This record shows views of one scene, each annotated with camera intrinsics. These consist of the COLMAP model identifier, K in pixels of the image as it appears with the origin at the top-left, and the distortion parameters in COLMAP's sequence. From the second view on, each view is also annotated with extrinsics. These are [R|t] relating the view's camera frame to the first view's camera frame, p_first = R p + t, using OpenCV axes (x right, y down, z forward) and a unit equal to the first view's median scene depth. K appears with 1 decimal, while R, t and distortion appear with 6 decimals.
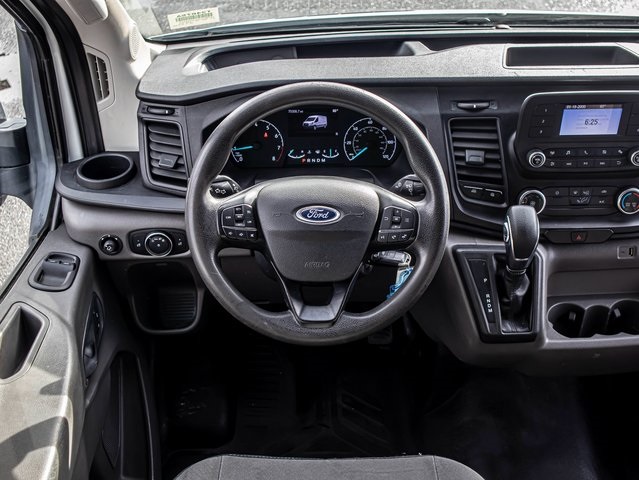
lens RADIAL K [[785.8, 0, 319.5], [0, 785.8, 240.0], [0, 0, 1]] dist [-0.007052, 0.036253]
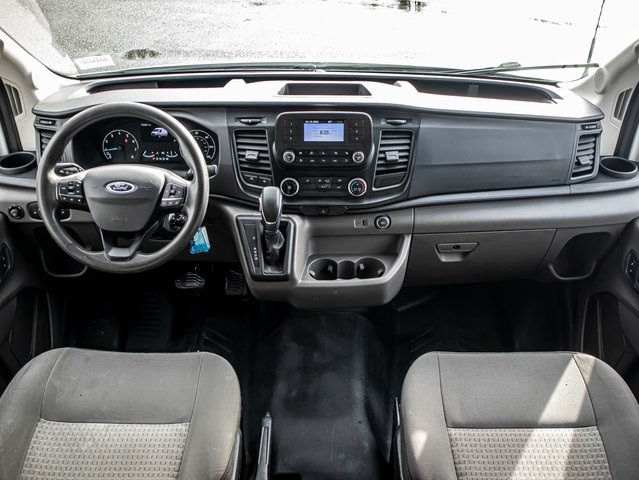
lens RADIAL K [[644.1, 0, 319.5], [0, 644.1, 240.0], [0, 0, 1]] dist [-0.023341, 0.009481]
pose [[0.999332, 0.020503, -0.030254, 0.363883], [-0.021050, 0.999619, -0.017861, 0.072242], [0.029876, 0.018486, 0.999383, -0.204875]]
